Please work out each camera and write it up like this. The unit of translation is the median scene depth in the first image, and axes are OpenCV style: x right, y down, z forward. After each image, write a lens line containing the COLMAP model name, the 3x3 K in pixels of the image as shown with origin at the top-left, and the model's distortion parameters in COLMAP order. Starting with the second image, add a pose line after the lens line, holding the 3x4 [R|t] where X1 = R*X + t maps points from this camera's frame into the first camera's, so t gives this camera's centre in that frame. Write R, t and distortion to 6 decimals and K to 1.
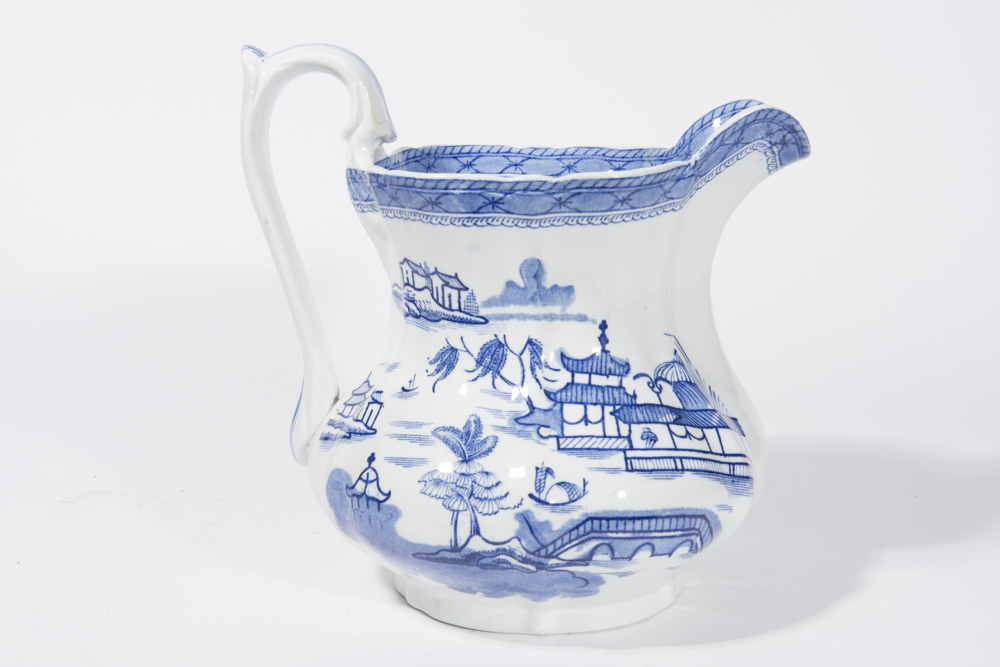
lens RADIAL K [[1486.1, 0, 500.0], [0, 1486.1, 333.5], [0, 0, 1]] dist [0.132562, 0.000346]
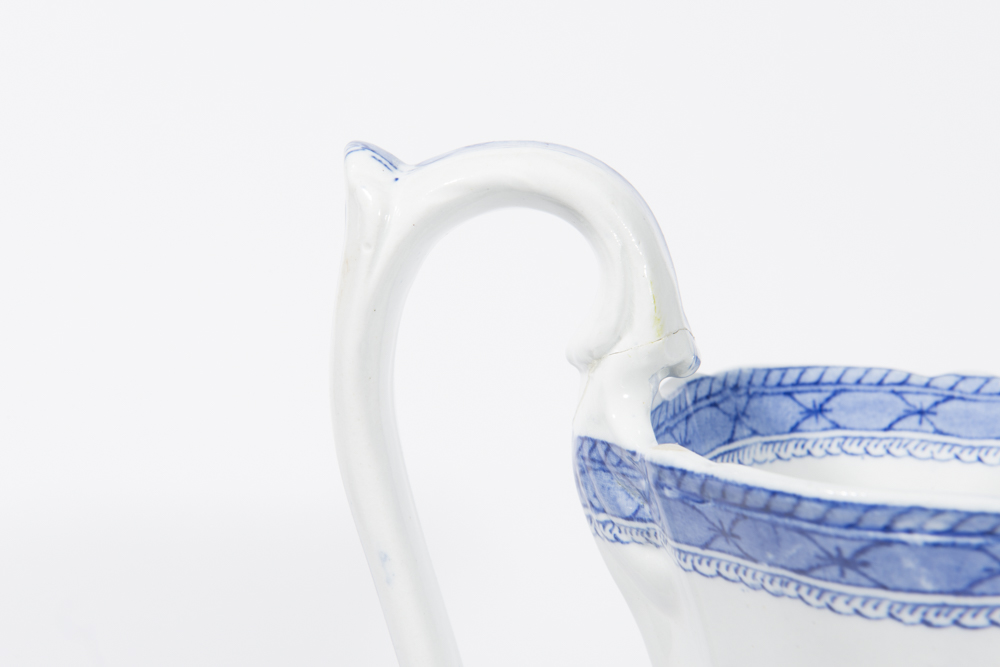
lens RADIAL K [[1920.1, 0, 500.0], [0, 1920.1, 333.5], [0, 0, 1]] dist [0.139130, -0.192409]
pose [[0.999039, 0.028788, -0.033045, -0.110282], [-0.031538, 0.995799, -0.085961, -0.093839], [0.030432, 0.086921, 0.995750, 0.468760]]
